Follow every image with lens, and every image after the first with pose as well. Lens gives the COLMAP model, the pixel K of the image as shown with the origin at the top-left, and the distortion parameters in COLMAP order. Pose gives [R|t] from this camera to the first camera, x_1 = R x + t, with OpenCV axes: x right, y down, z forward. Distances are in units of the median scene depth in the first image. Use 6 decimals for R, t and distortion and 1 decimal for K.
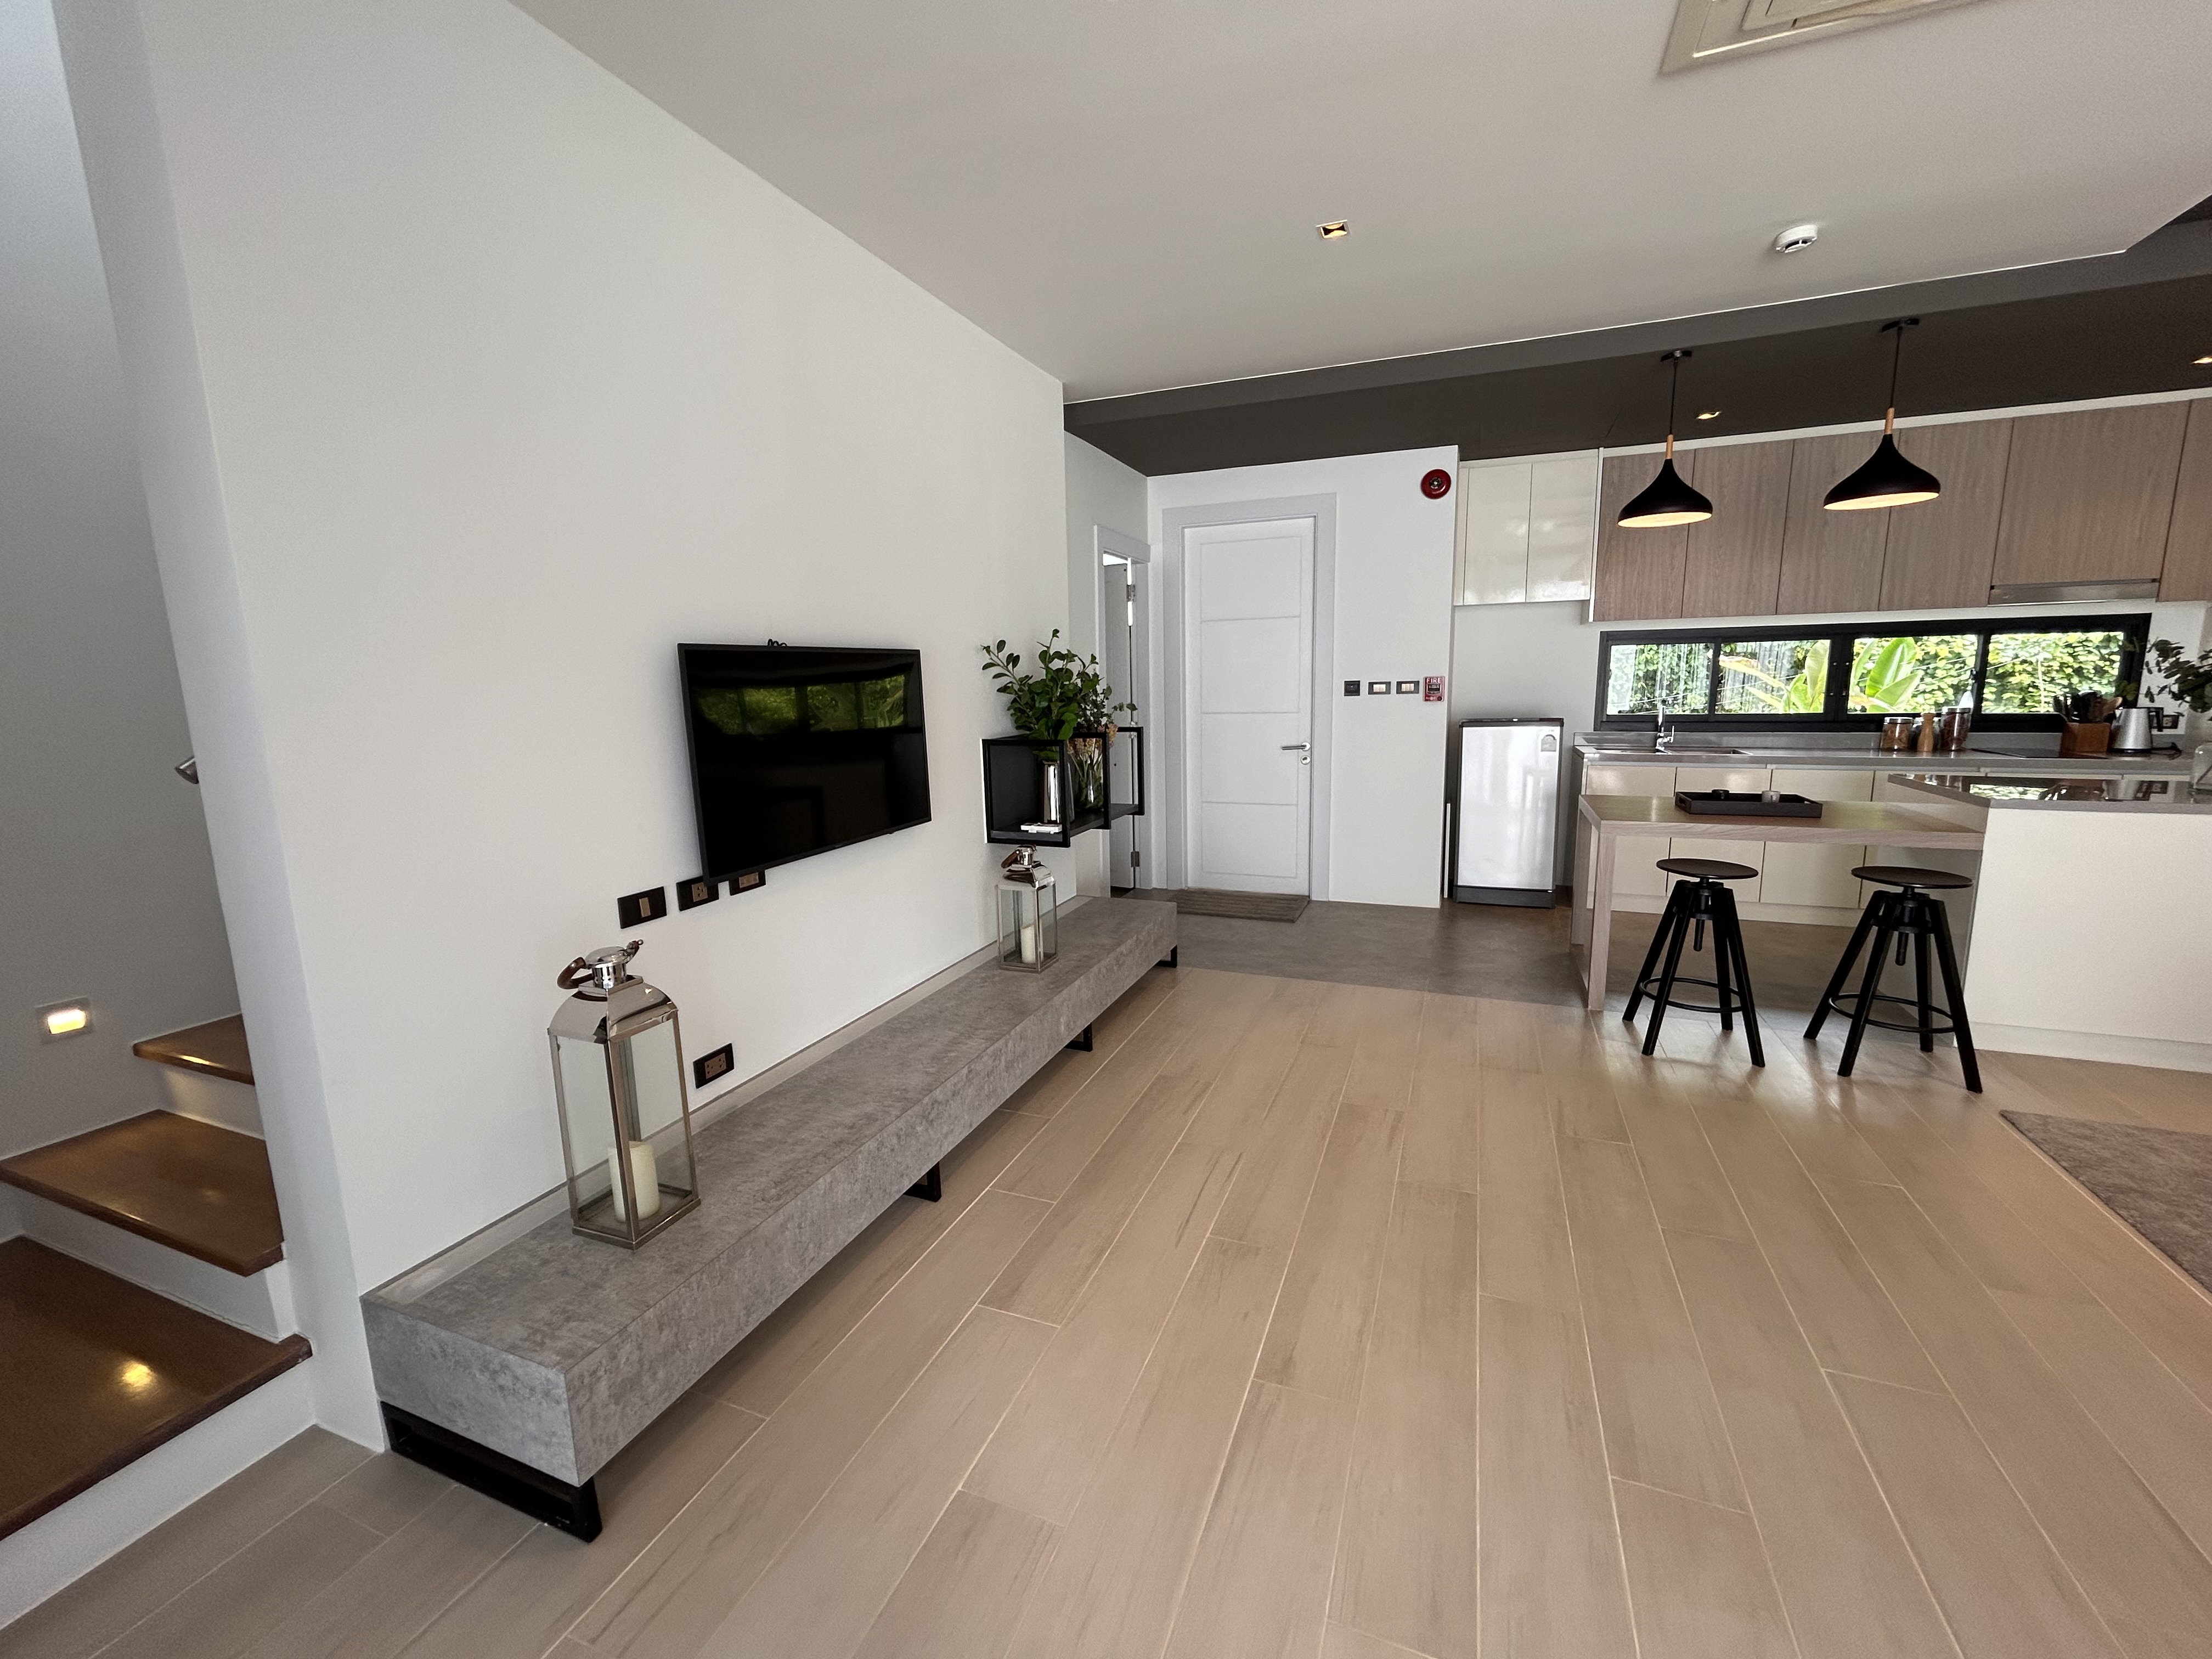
lens RADIAL K [[903.2, 0, 1114.6], [0, 903.2, 836.4], [0, 0, 1]] dist [-0.000764, 0.000203]
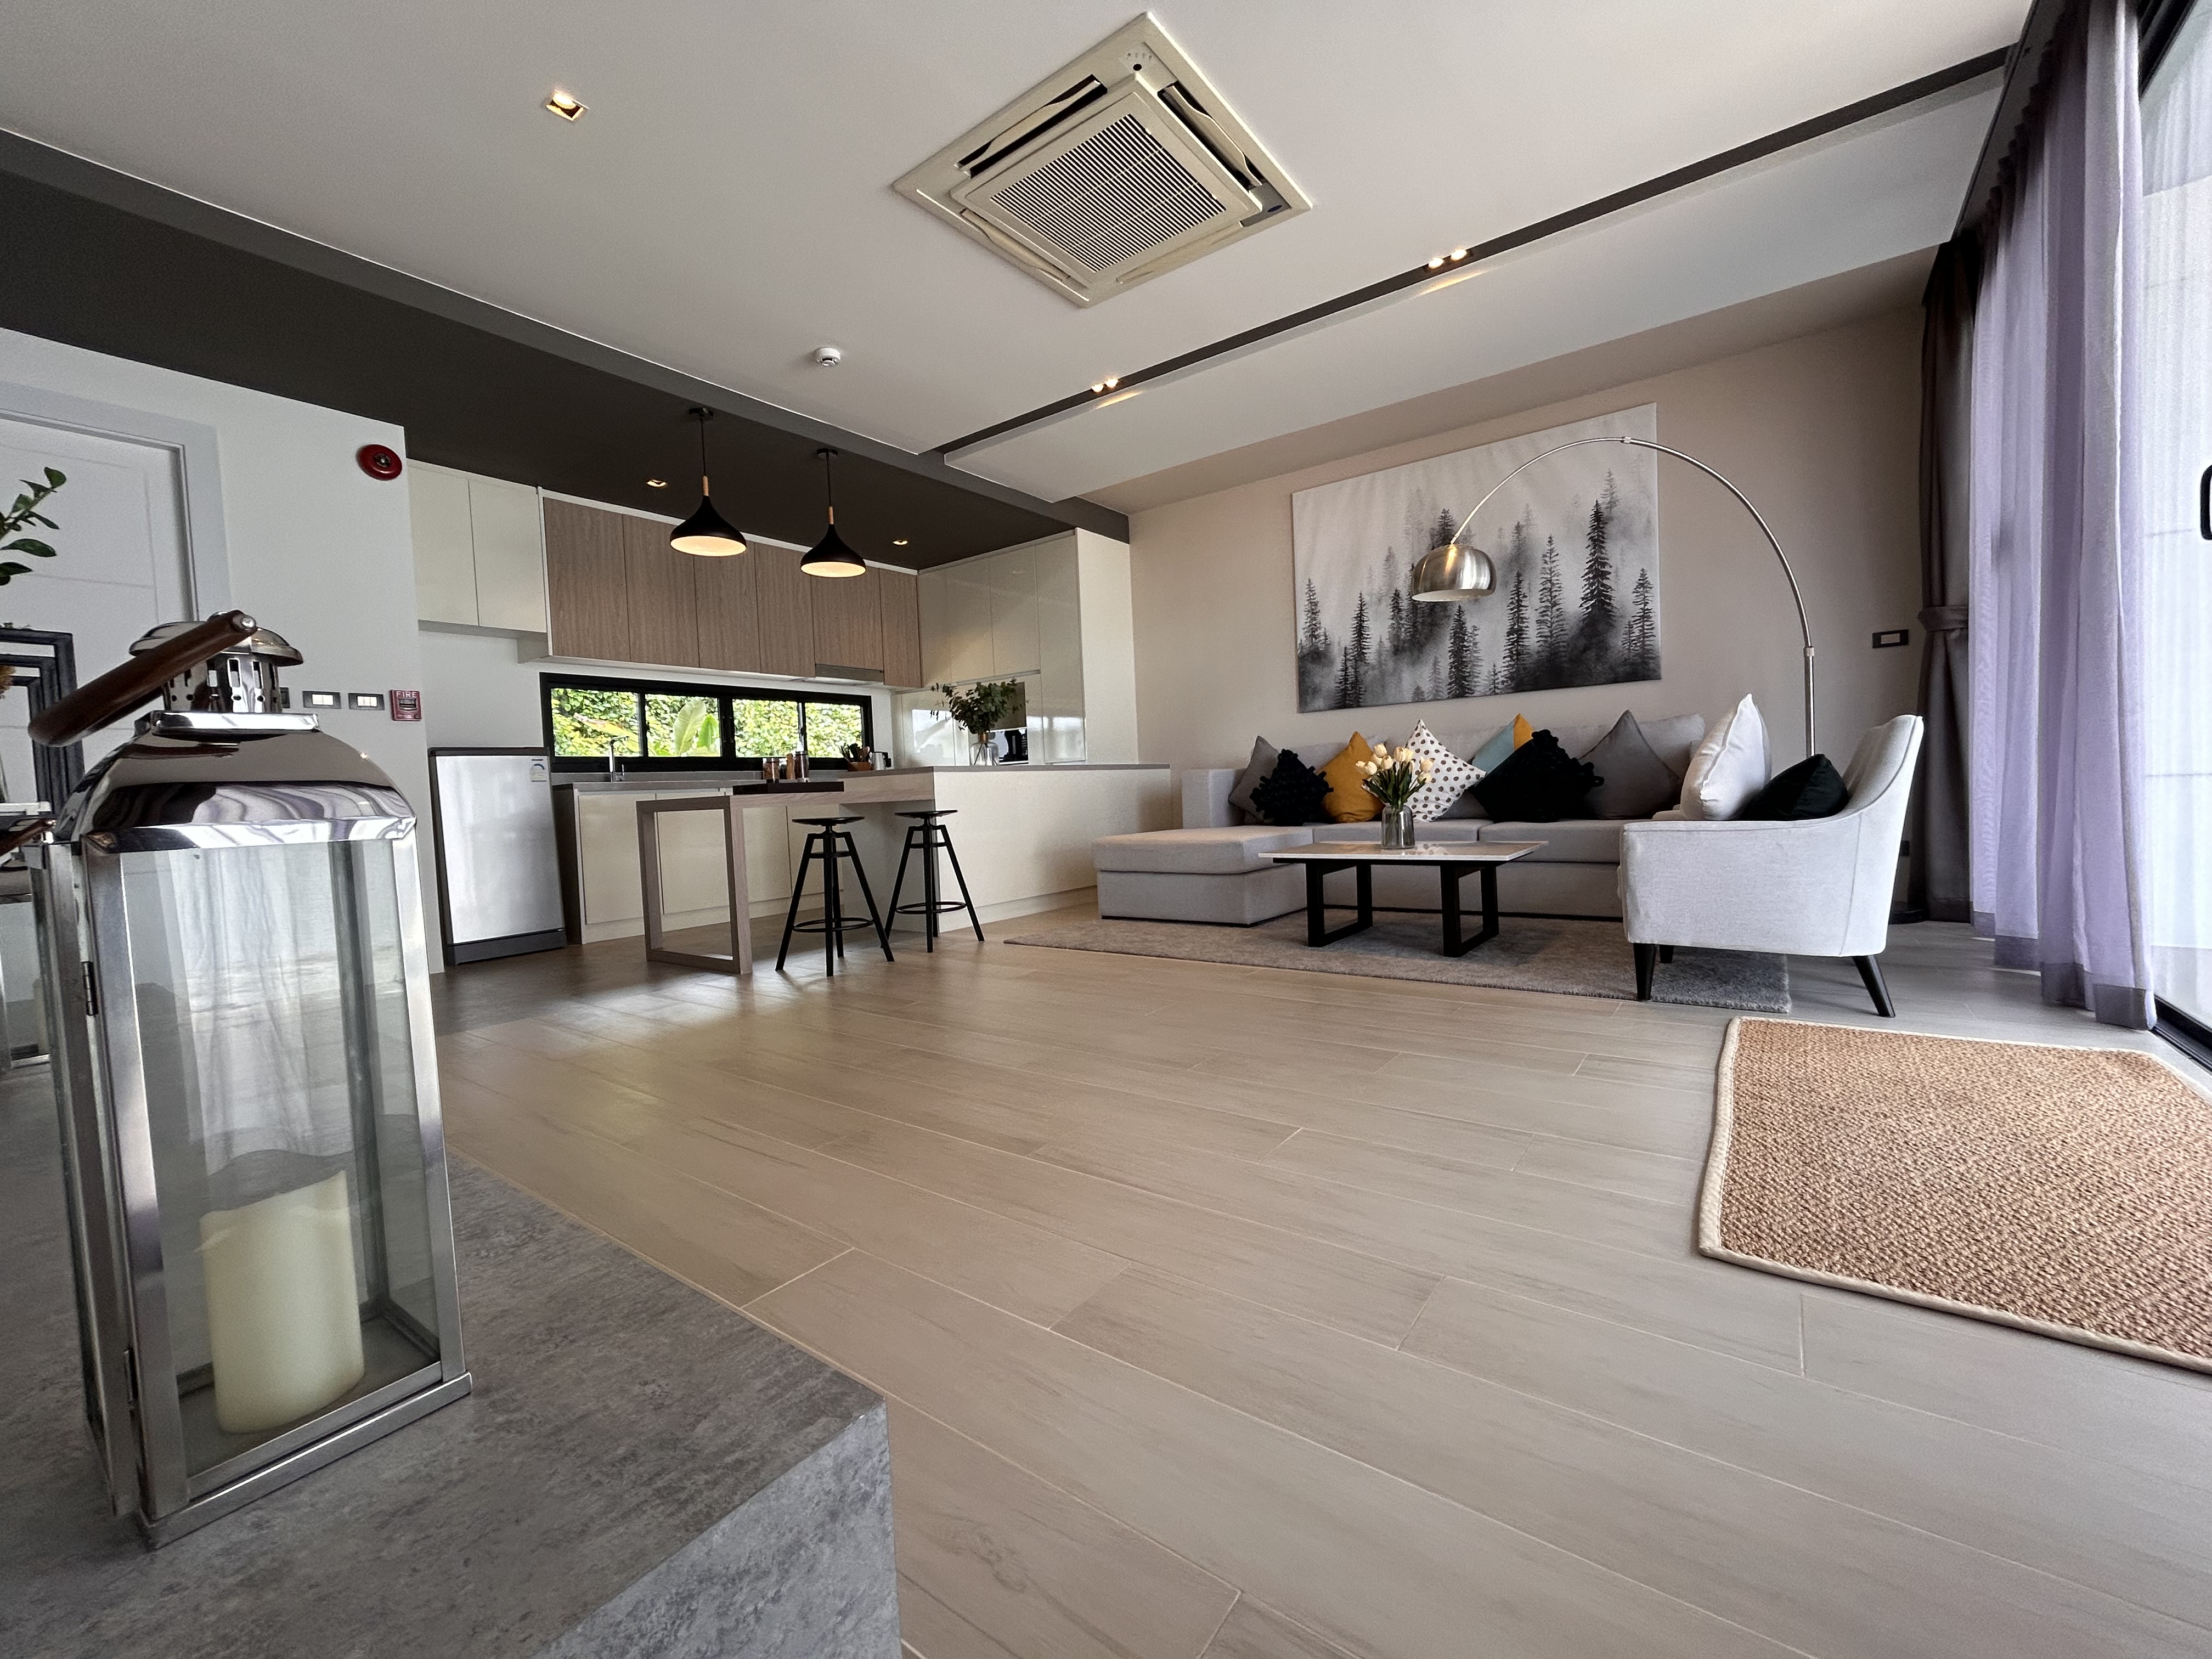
lens RADIAL K [[903.2, 0, 1110.8], [0, 903.2, 835.8], [0, 0, 1]] dist [-0.000764, 0.000203]
pose [[0.253819, -0.039401, 0.966449, -0.288584], [0.206850, 0.978266, -0.014442, 0.099997], [-0.944875, 0.203575, 0.256452, 0.205286]]
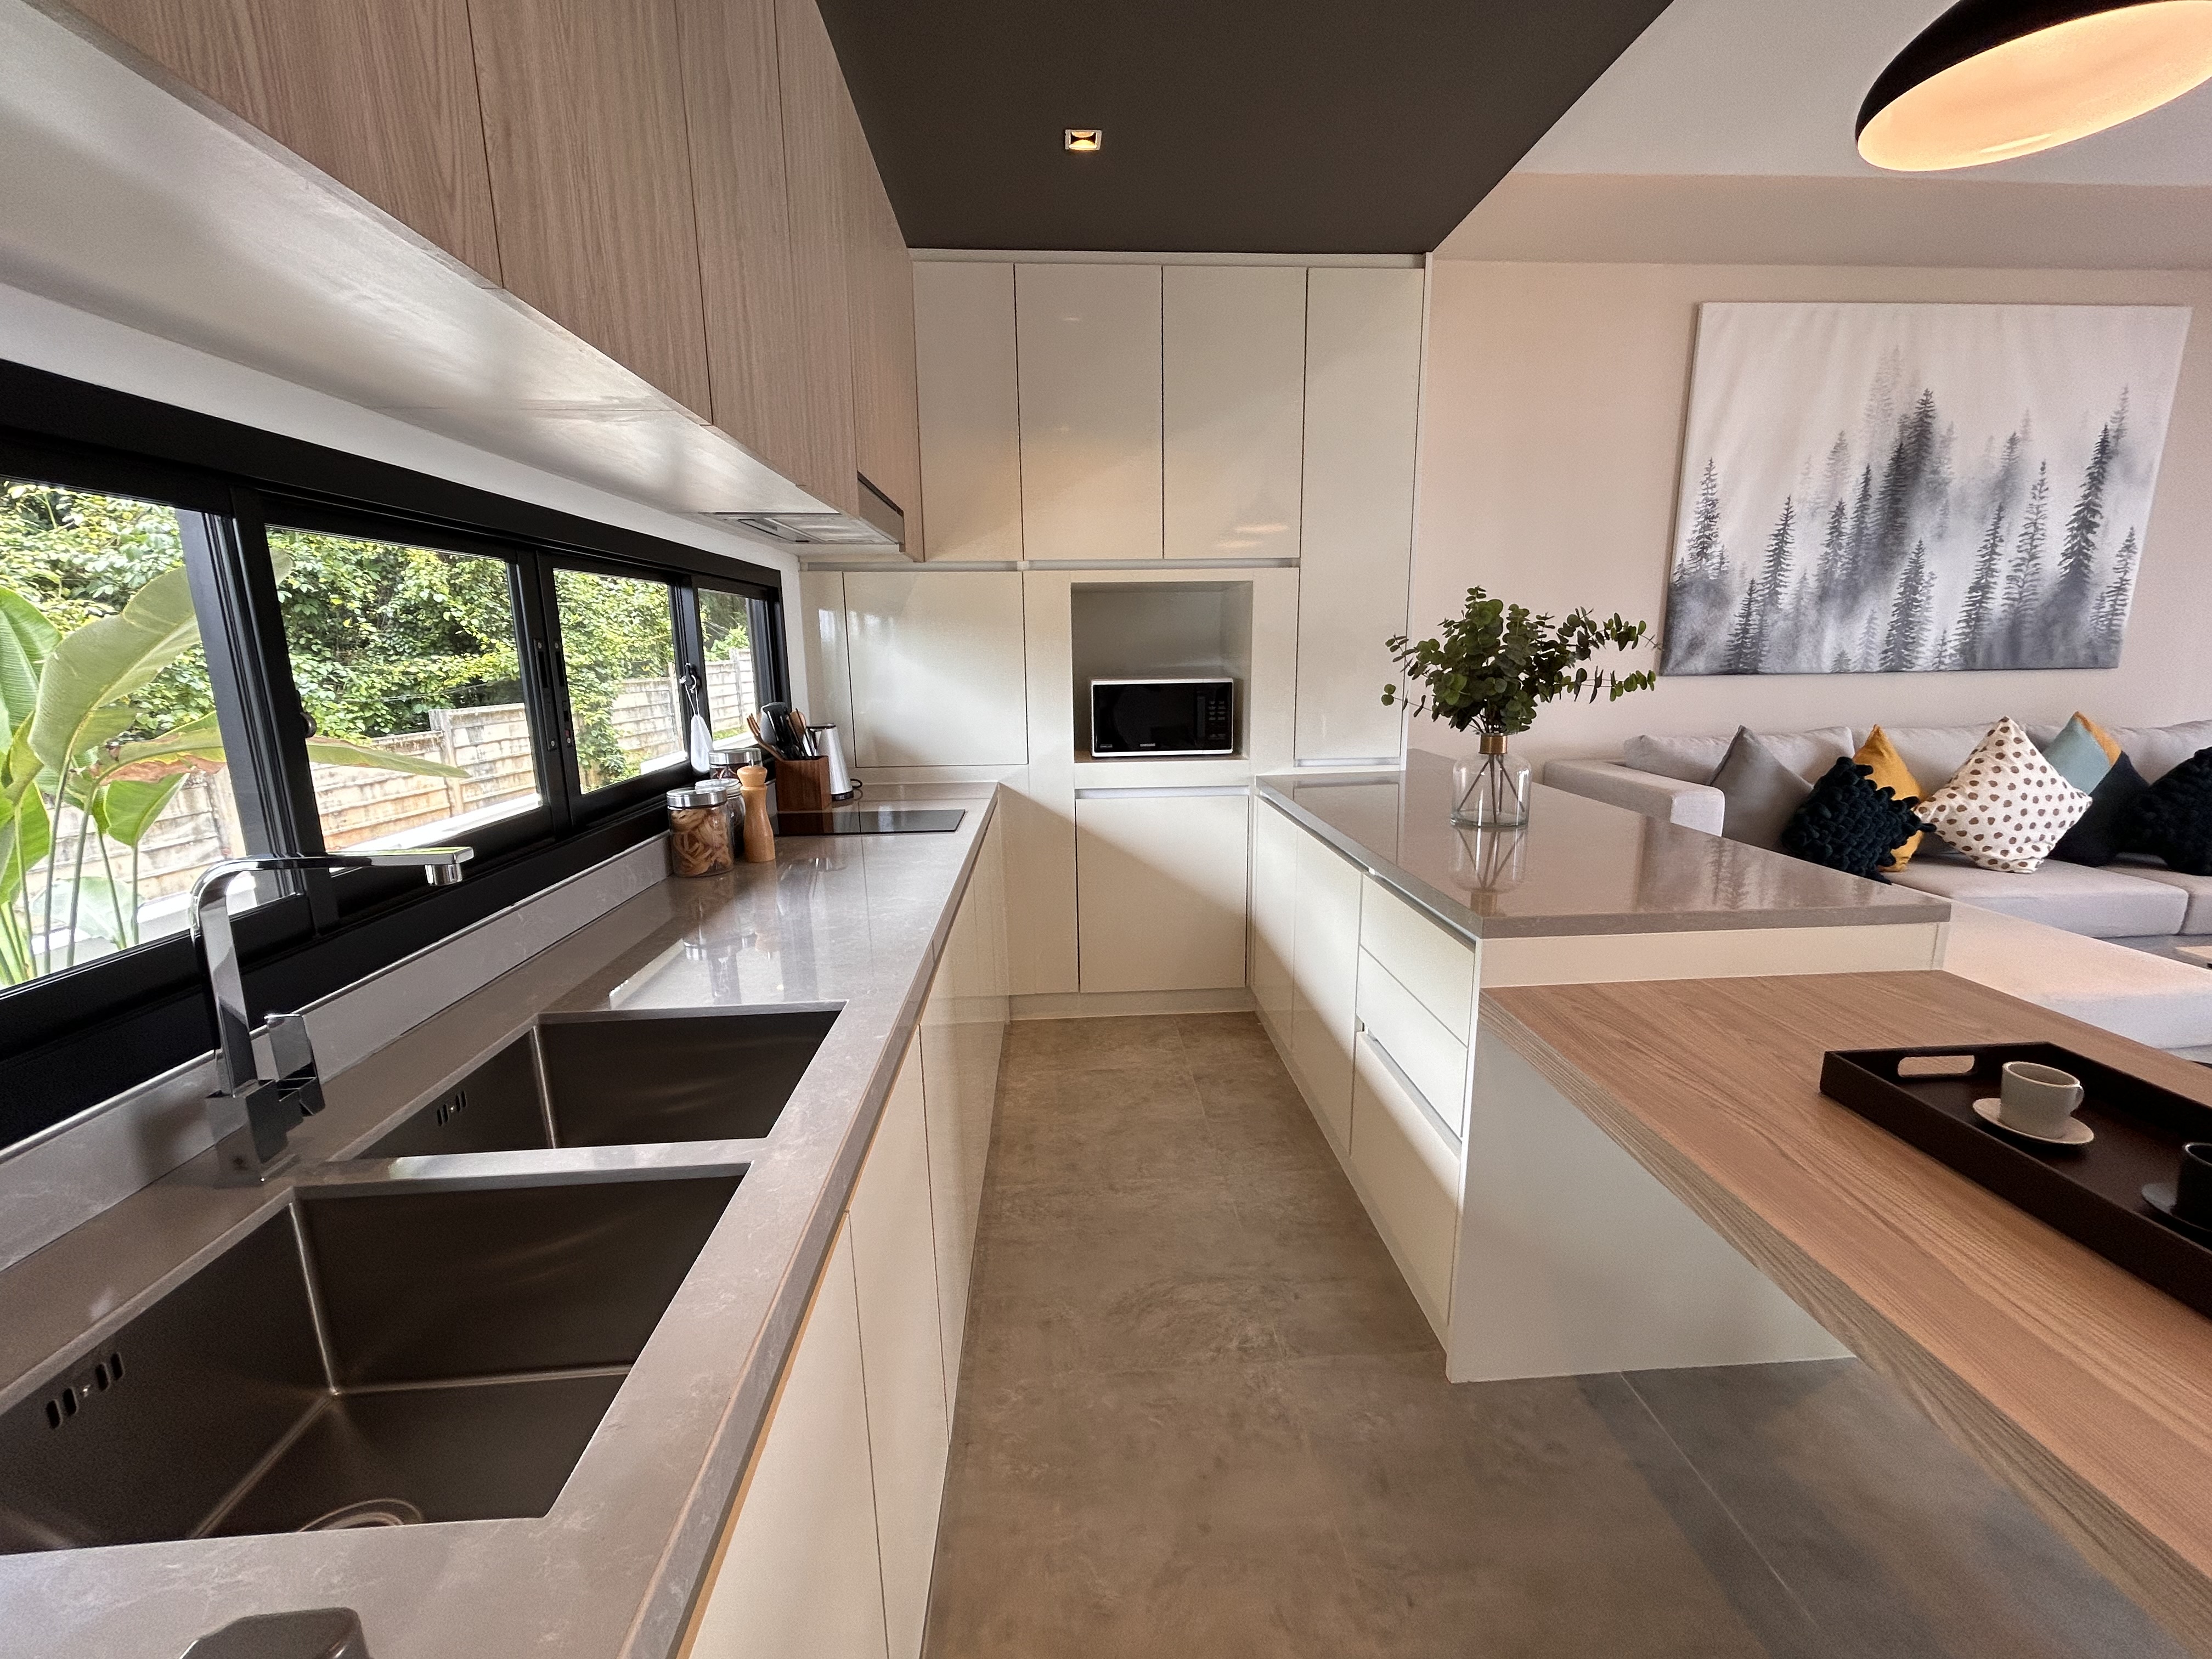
lens RADIAL K [[903.2, 0, 1105.1], [0, 903.2, 811.2], [0, 0, 1]] dist [-0.000764, 0.000203]
pose [[-0.416209, -0.138909, 0.898596, 0.450902], [0.178559, 0.956533, 0.230569, -0.177238], [-0.891564, 0.256417, -0.373314, 0.972593]]
